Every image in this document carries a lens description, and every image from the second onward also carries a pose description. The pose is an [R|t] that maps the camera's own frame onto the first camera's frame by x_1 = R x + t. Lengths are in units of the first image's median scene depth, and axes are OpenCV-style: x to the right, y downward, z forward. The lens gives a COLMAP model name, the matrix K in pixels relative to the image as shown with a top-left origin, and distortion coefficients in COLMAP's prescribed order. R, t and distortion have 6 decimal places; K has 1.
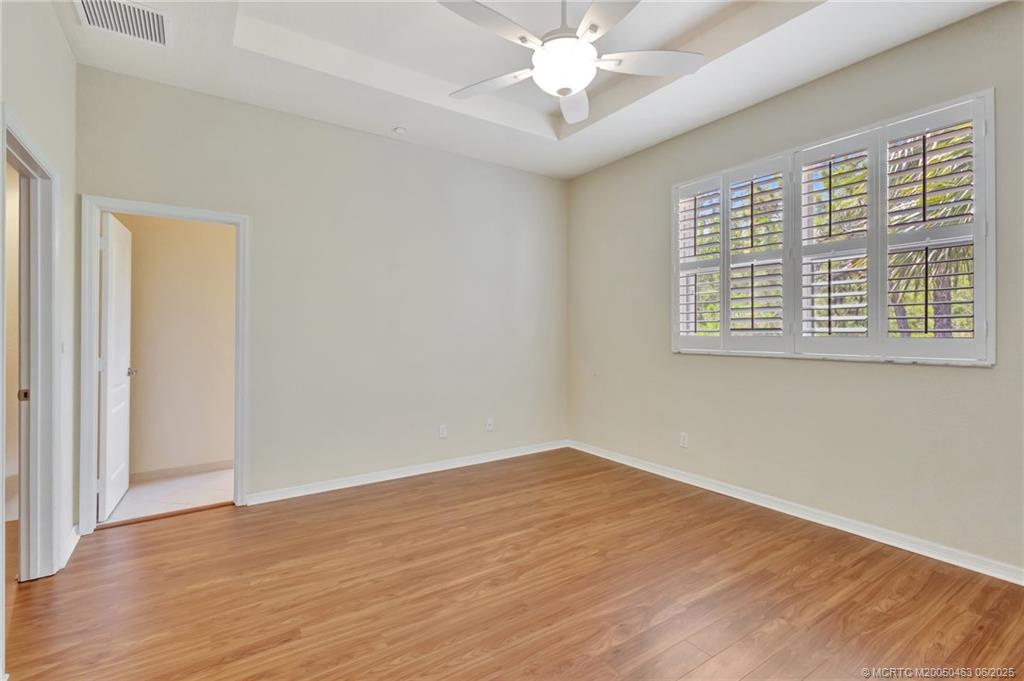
lens RADIAL K [[476.2, 0, 512.5], [0, 476.2, 333.8], [0, 0, 1]] dist [0.010437, -0.001021]
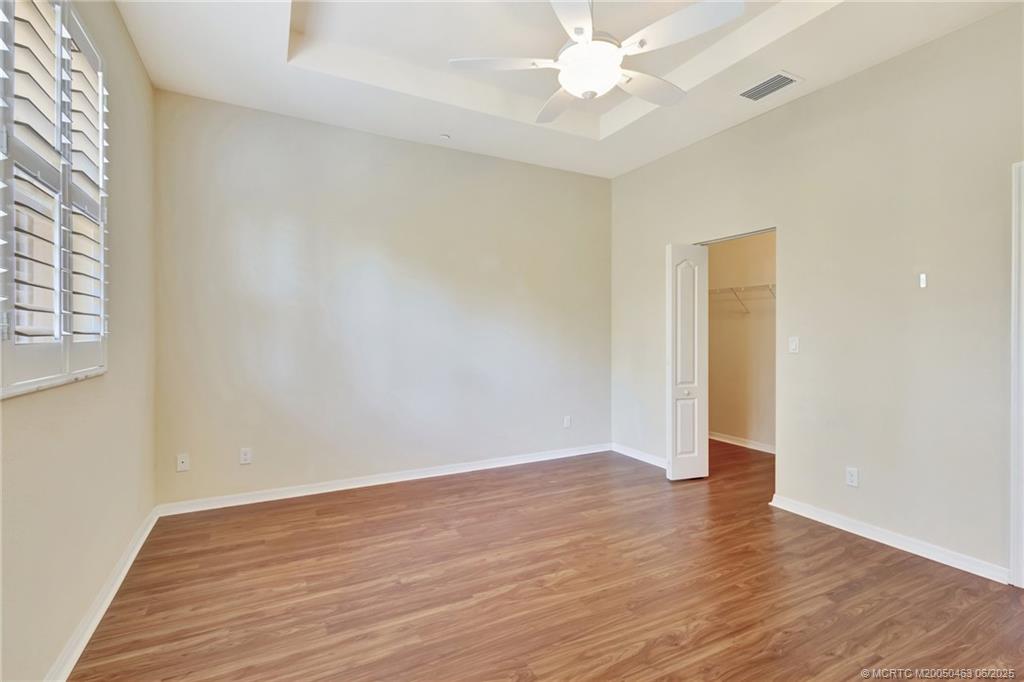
lens RADIAL K [[476.2, 0, 510.4], [0, 476.2, 335.6], [0, 0, 1]] dist [0.010437, -0.001021]
pose [[-0.994108, 0.000624, 0.108388, 0.162134], [0.001849, 0.999935, 0.011210, -0.010974], [-0.108374, 0.011344, -0.994045, 1.979218]]
